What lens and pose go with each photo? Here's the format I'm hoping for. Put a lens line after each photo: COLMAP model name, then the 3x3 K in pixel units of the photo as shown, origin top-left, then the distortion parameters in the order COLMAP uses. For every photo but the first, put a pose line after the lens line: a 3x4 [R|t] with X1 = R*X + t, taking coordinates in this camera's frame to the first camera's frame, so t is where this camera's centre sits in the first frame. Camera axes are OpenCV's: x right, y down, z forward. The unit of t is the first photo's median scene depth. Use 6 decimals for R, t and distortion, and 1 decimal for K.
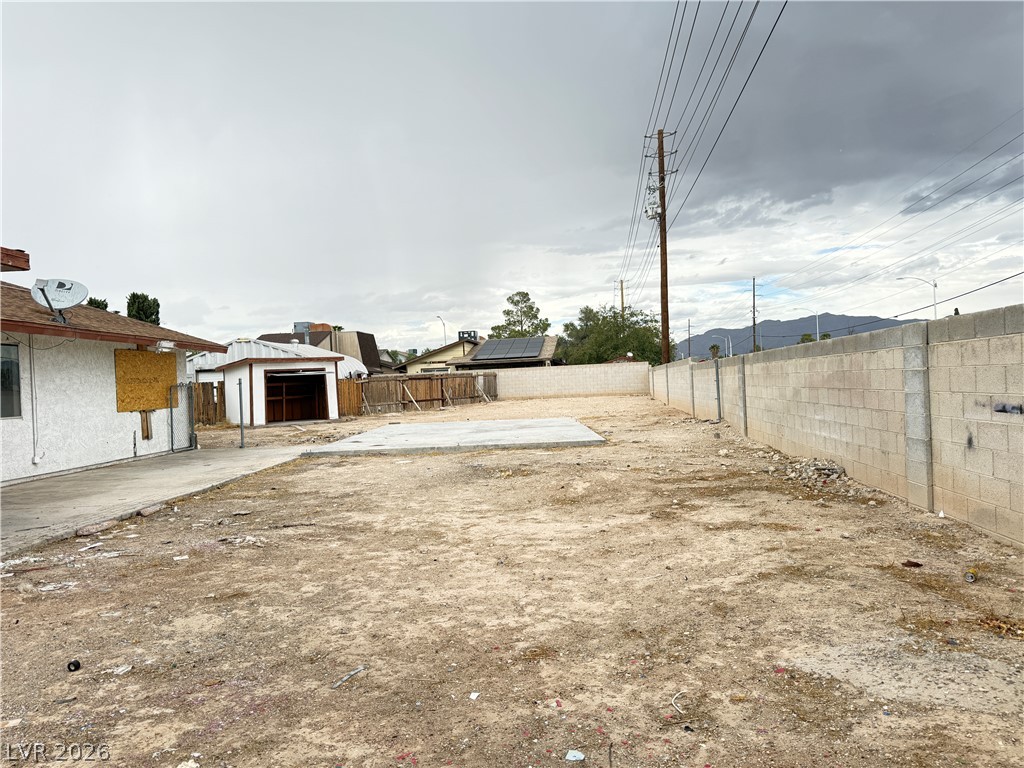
lens RADIAL K [[727.2, 0, 512.0], [0, 727.2, 384.0], [0, 0, 1]] dist [0.073038, -0.113664]
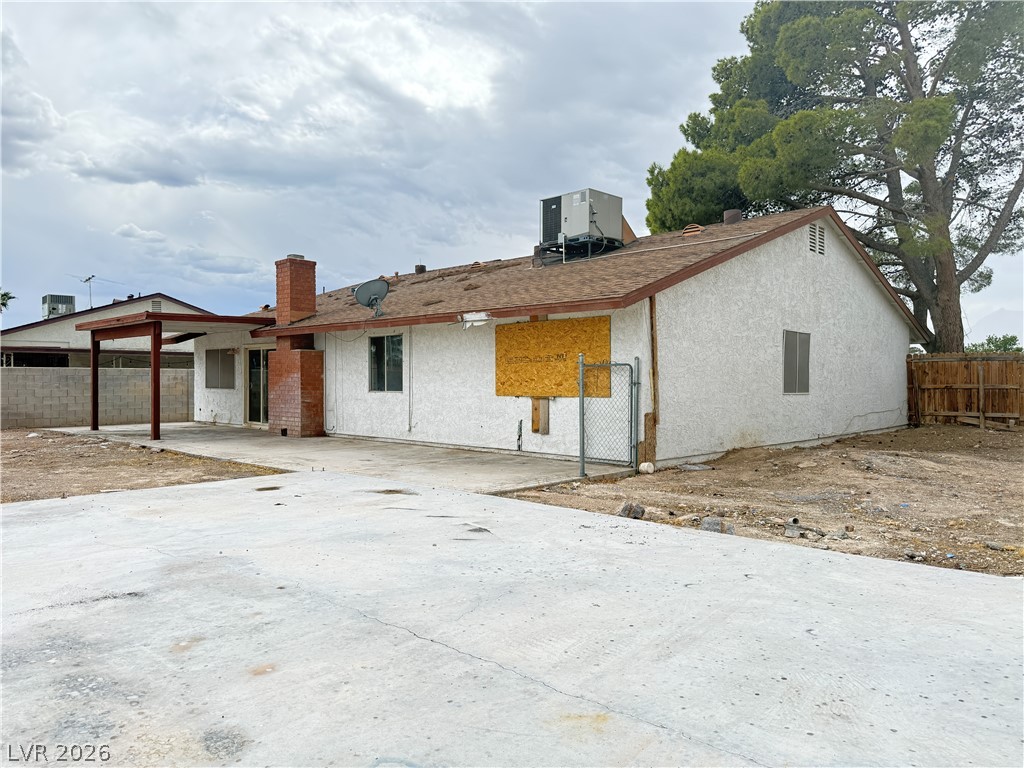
lens RADIAL K [[727.2, 0, 512.0], [0, 727.2, 384.0], [0, 0, 1]] dist [0.073038, -0.113664]
pose [[-0.683092, 0.049409, -0.728659, 0.097683], [0.029052, 0.998758, 0.040488, -0.011240], [0.729755, 0.006488, -0.683678, 1.618903]]
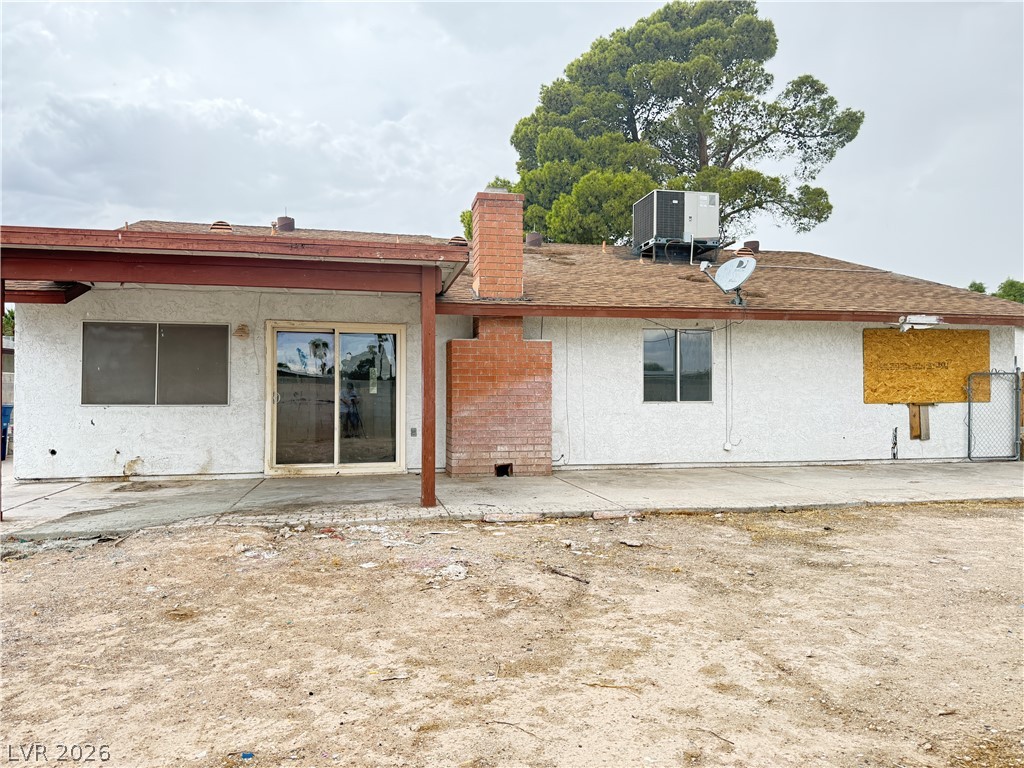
lens RADIAL K [[725.2, 0, 512.0], [0, 725.2, 384.0], [0, 0, 1]] dist [0.025276, -0.051917]
pose [[0.229249, 0.028886, -0.972939, 0.183248], [-0.010377, 0.999575, 0.027232, -0.002471], [0.973313, 0.003854, 0.229451, 0.413313]]
